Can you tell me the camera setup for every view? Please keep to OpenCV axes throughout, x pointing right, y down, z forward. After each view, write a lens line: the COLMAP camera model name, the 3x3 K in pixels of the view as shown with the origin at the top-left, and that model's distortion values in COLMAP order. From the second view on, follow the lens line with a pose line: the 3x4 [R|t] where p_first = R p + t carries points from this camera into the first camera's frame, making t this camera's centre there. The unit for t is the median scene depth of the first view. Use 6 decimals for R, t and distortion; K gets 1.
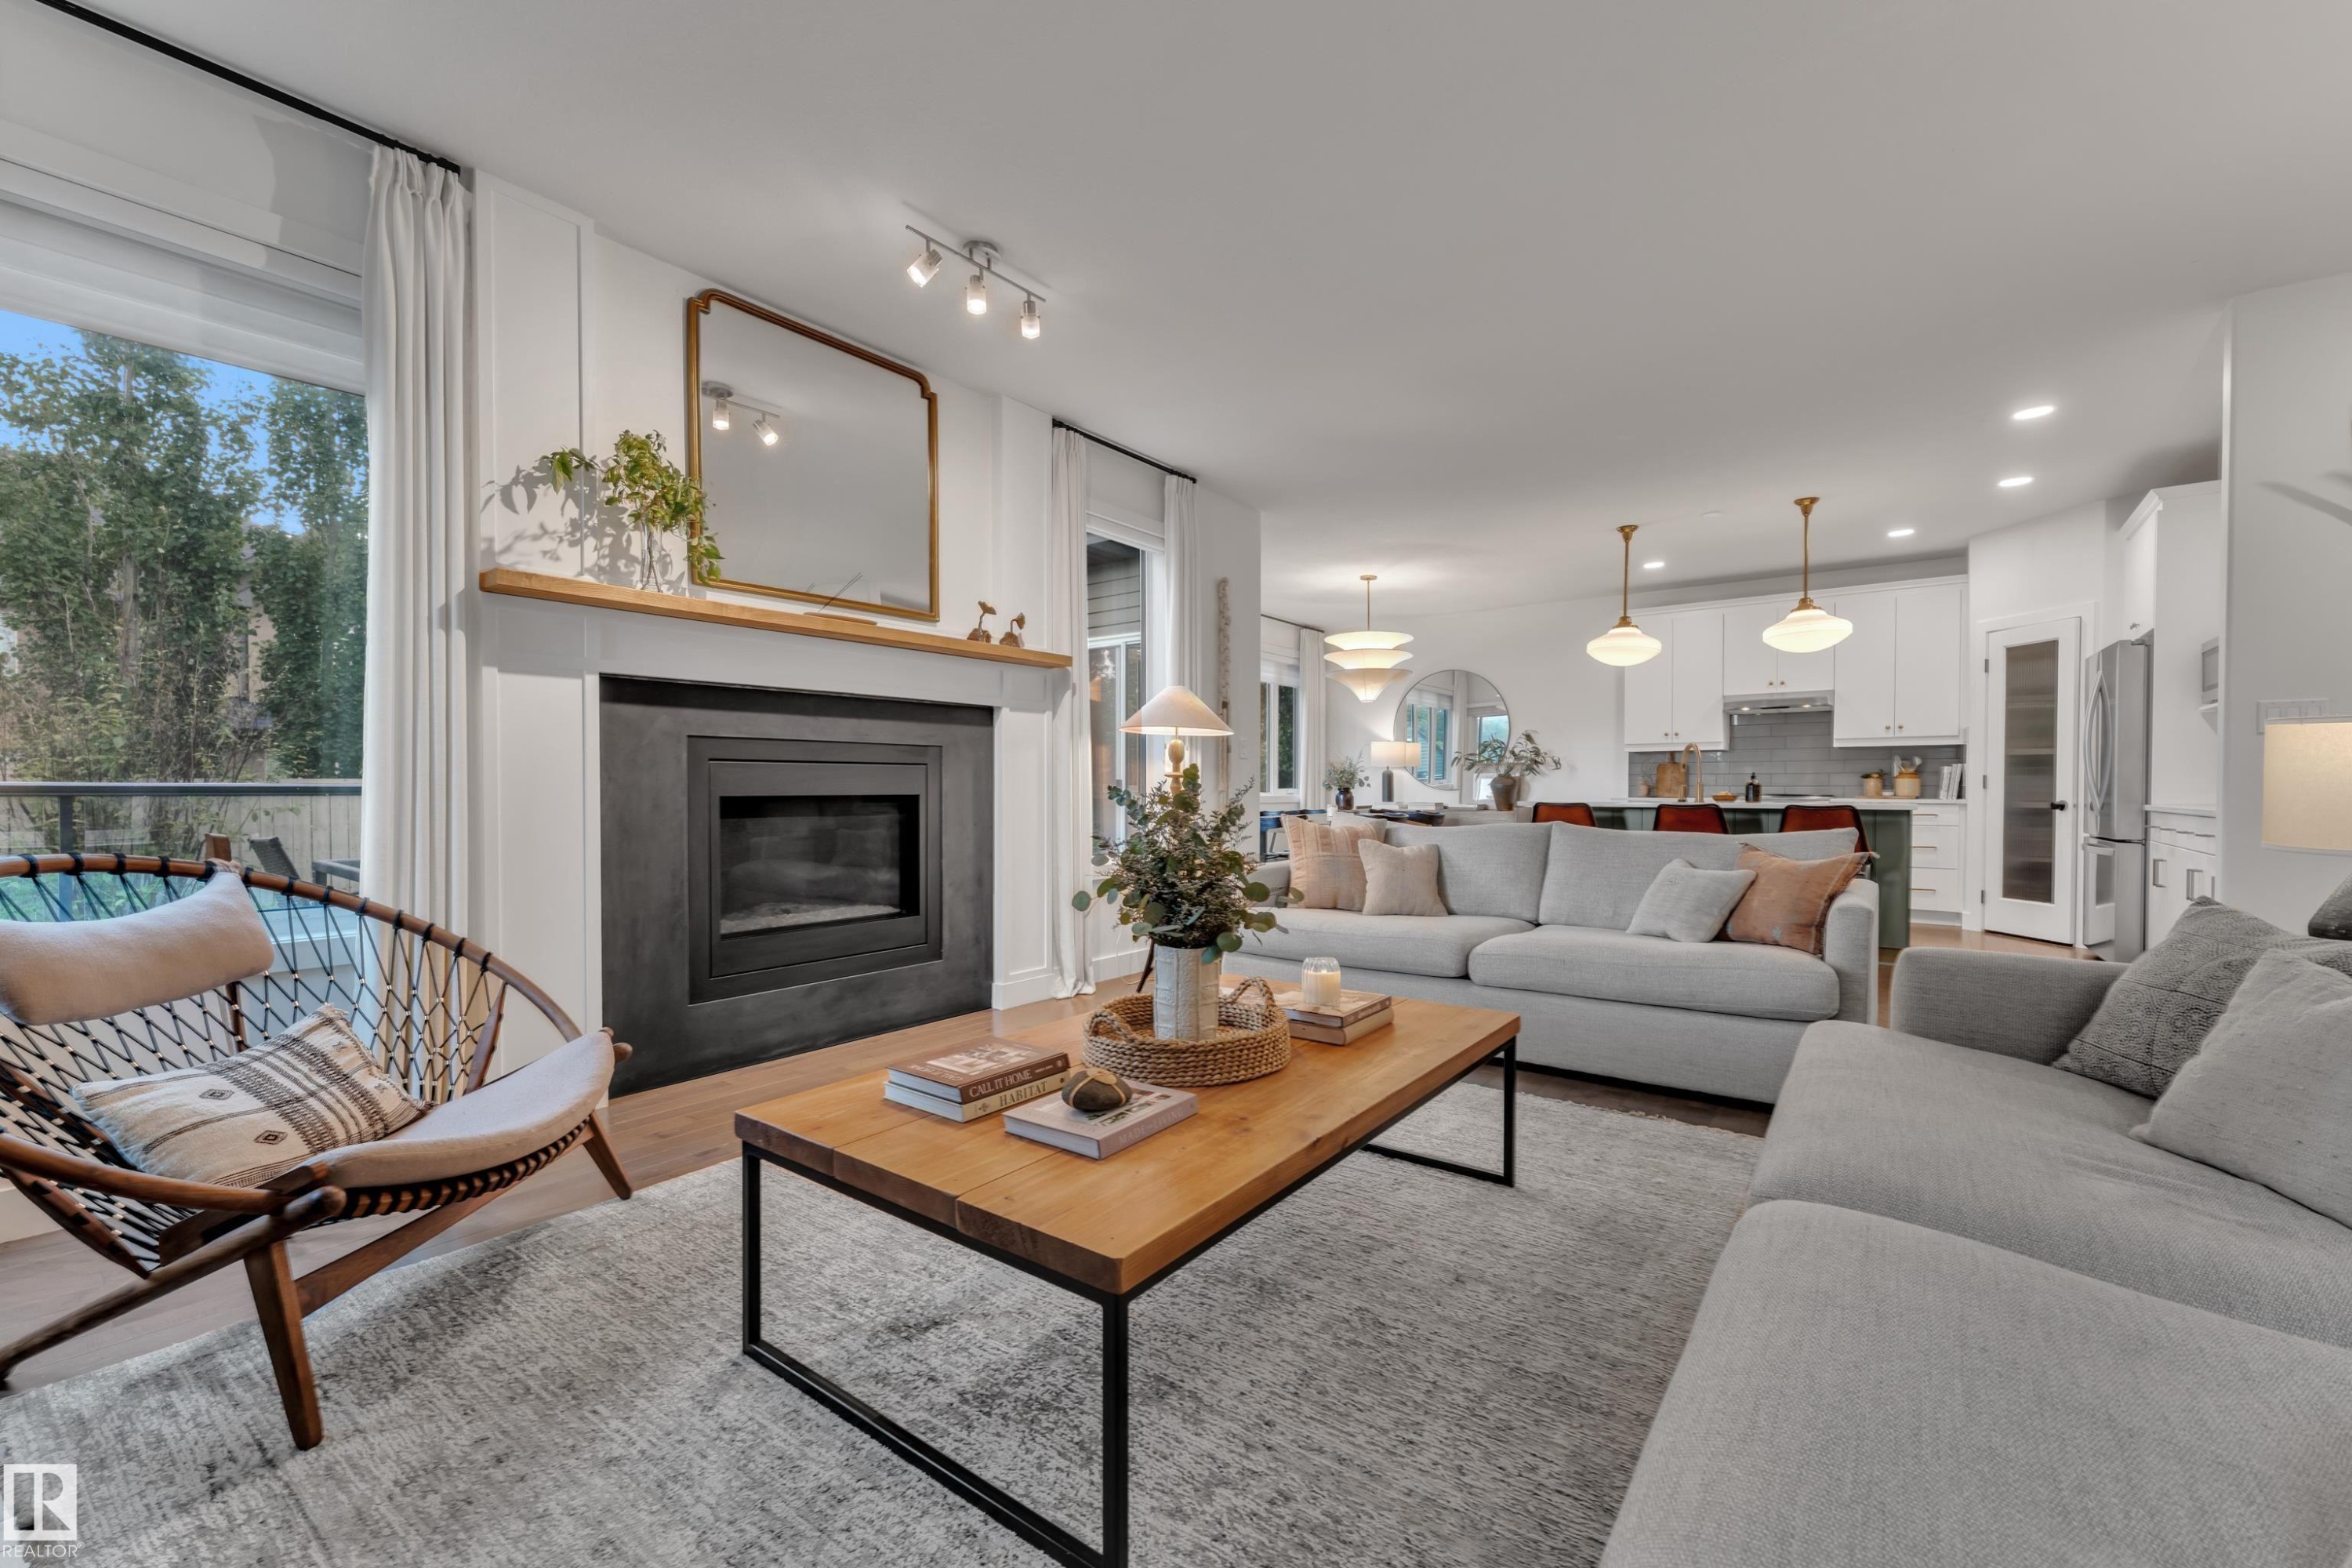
lens RADIAL K [[943.6, 0, 1183.4], [0, 943.6, 798.3], [0, 0, 1]] dist [0.002411, -0.000165]
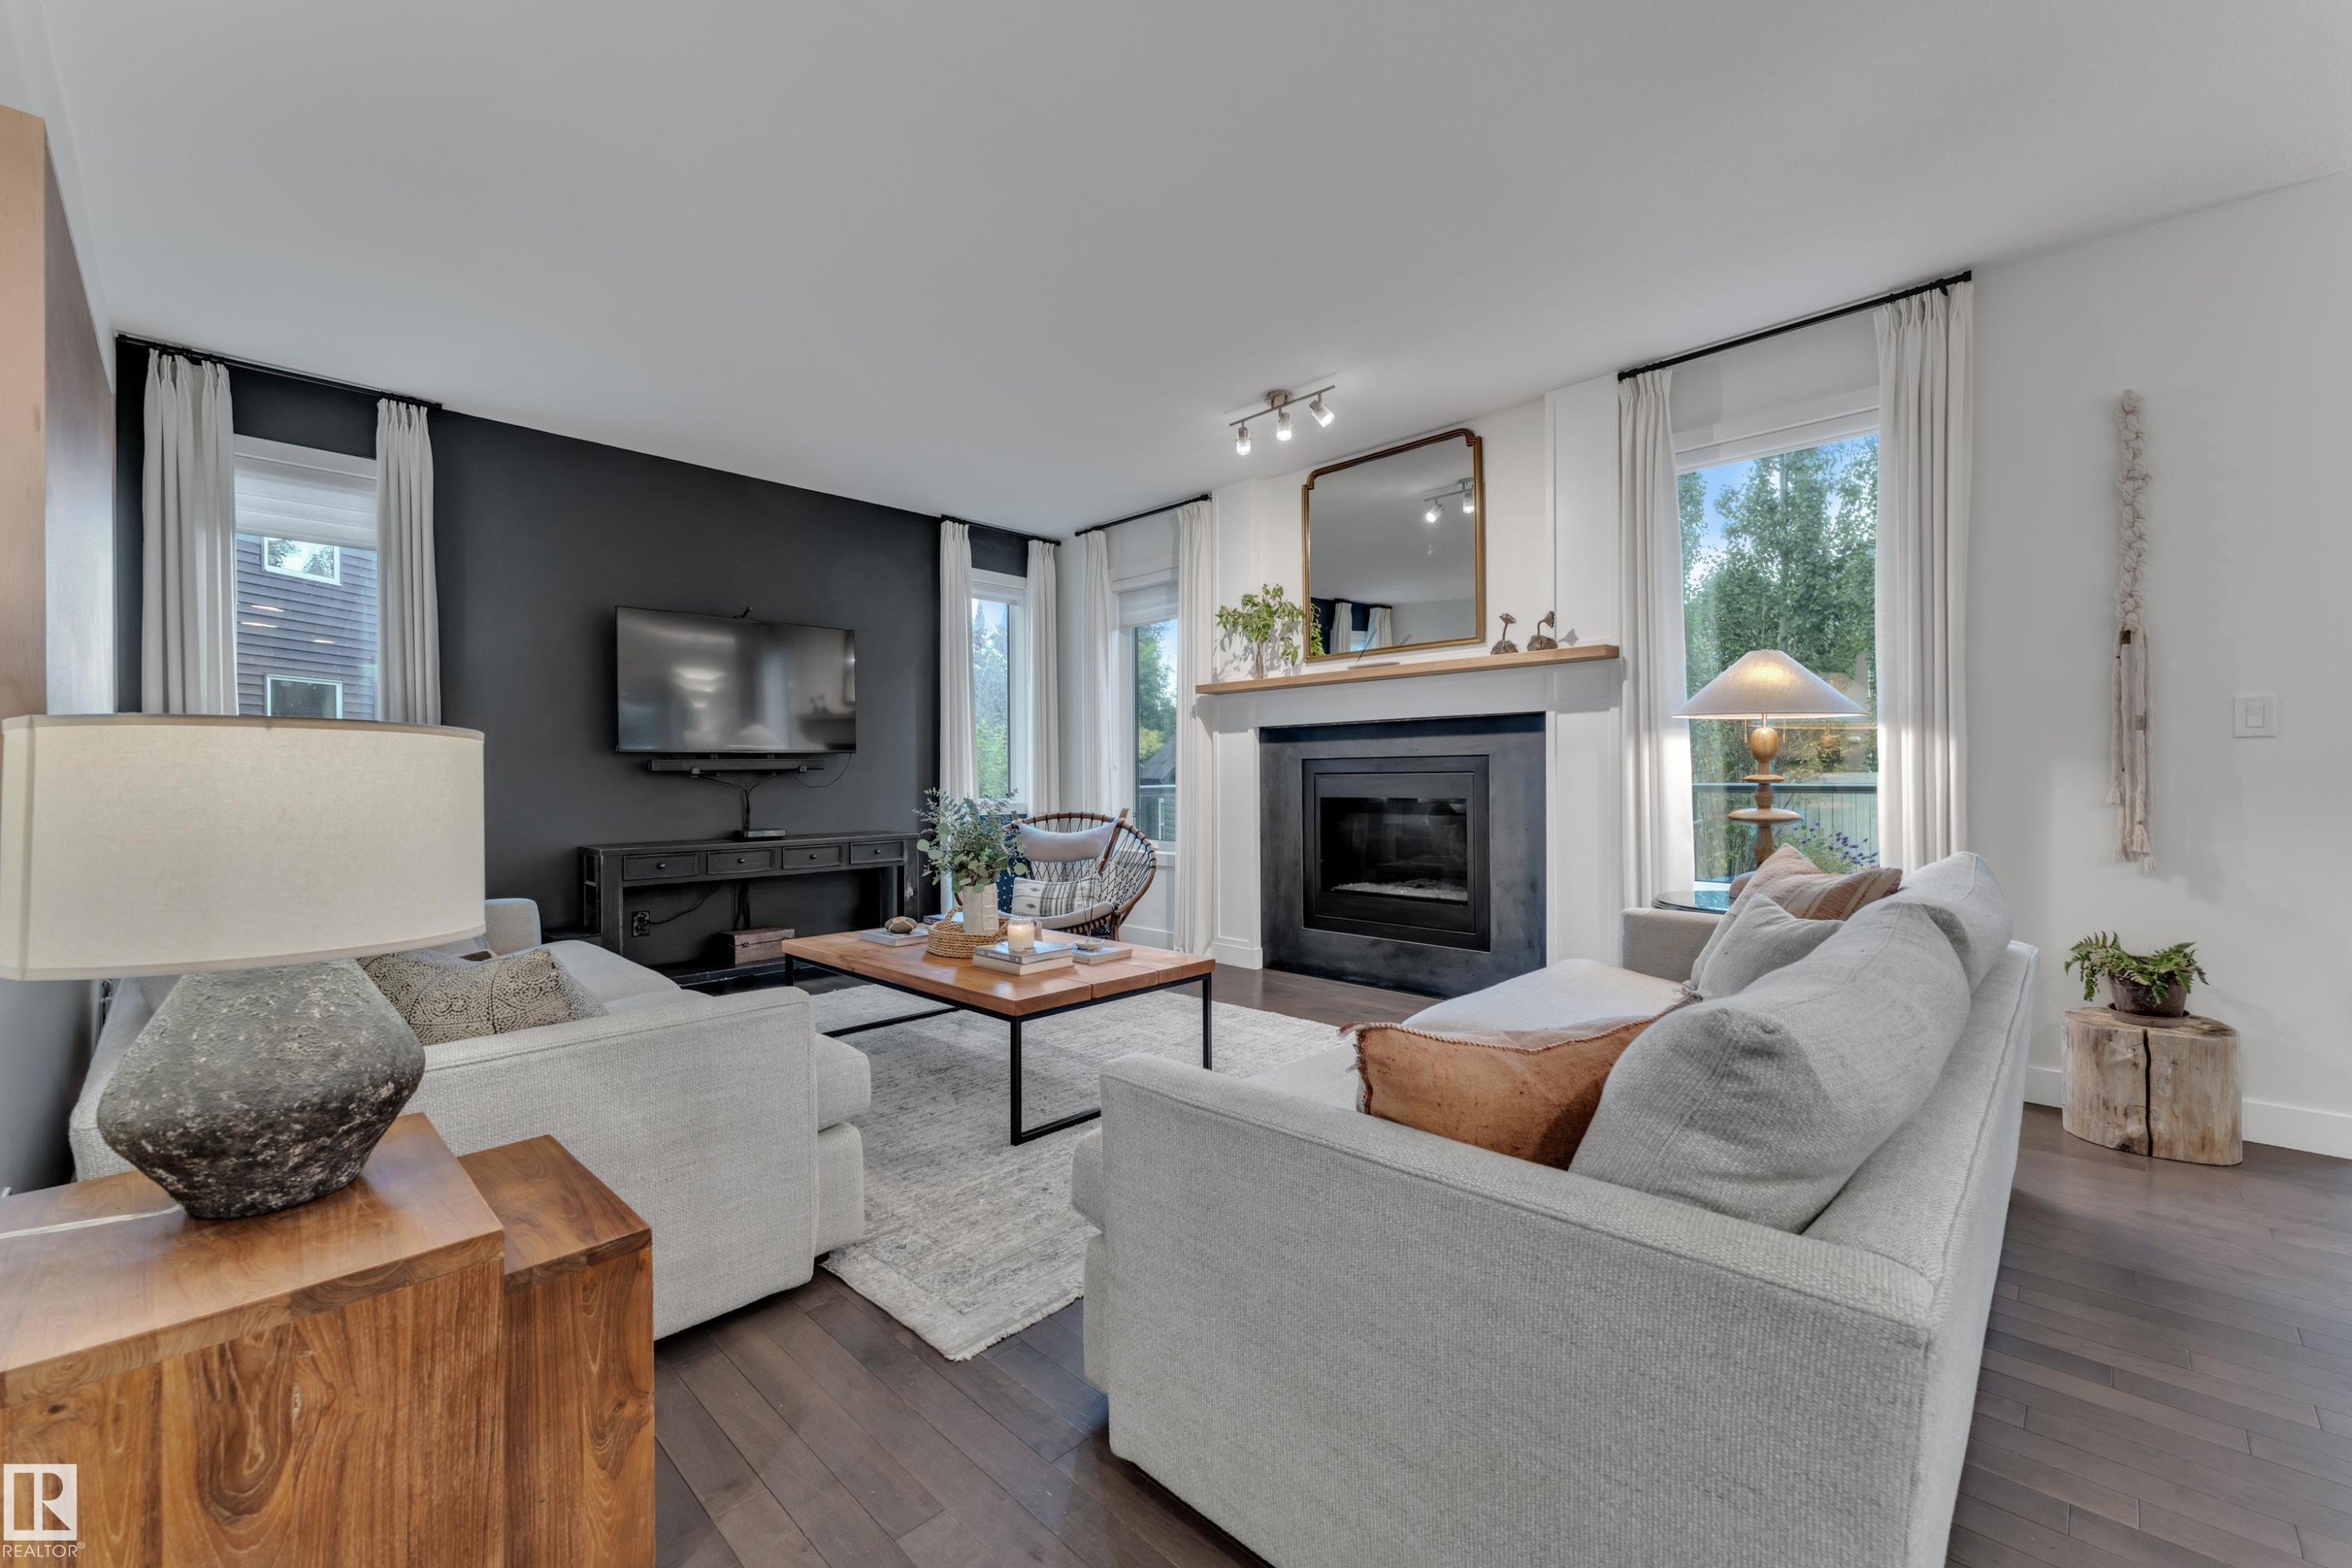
lens RADIAL K [[943.6, 0, 1181.5], [0, 943.6, 778.8], [0, 0, 1]] dist [0.002411, -0.000165]
pose [[-0.114833, 0.002937, -0.993380, 0.624875], [-0.007404, 0.999965, 0.003812, -0.021459], [0.993357, 0.007793, -0.114807, 0.561798]]
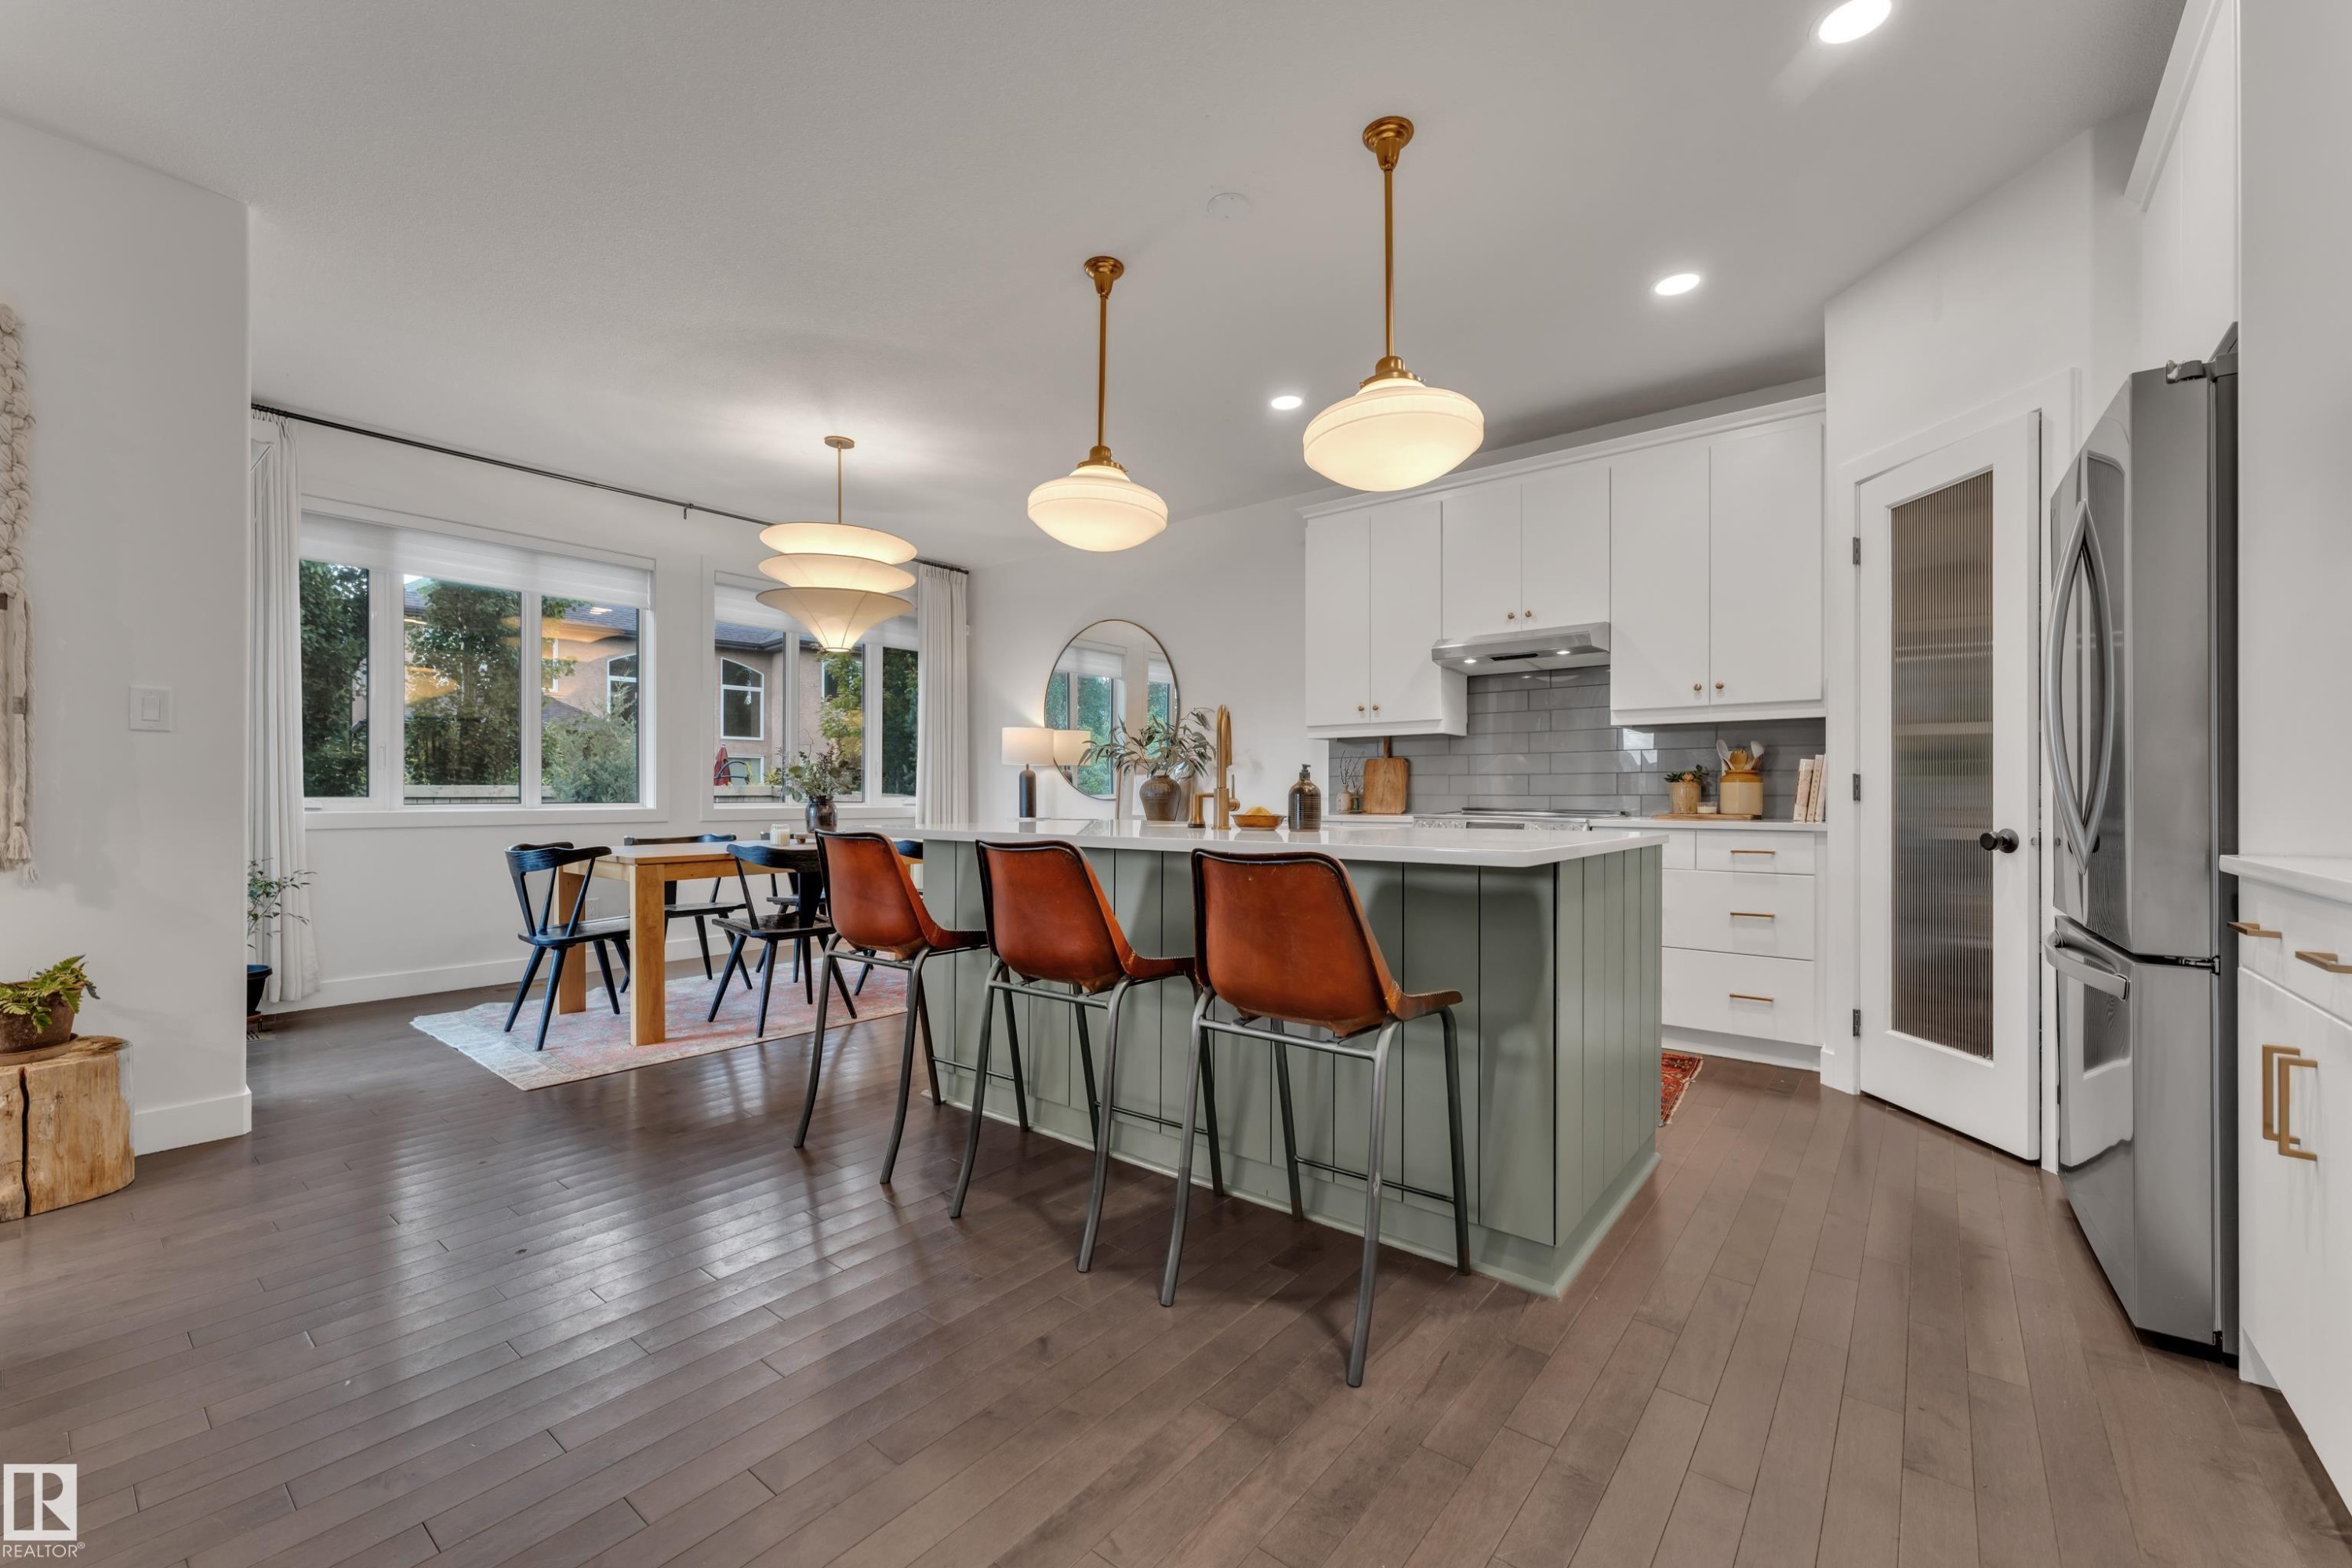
lens RADIAL K [[943.6, 0, 1166.4], [0, 943.6, 792.3], [0, 0, 1]] dist [0.002411, -0.000165]
pose [[0.999887, 0.001599, -0.014941, 0.585666], [-0.001830, 0.999879, -0.015464, -0.008098], [0.014914, 0.015490, 0.999769, 0.595620]]
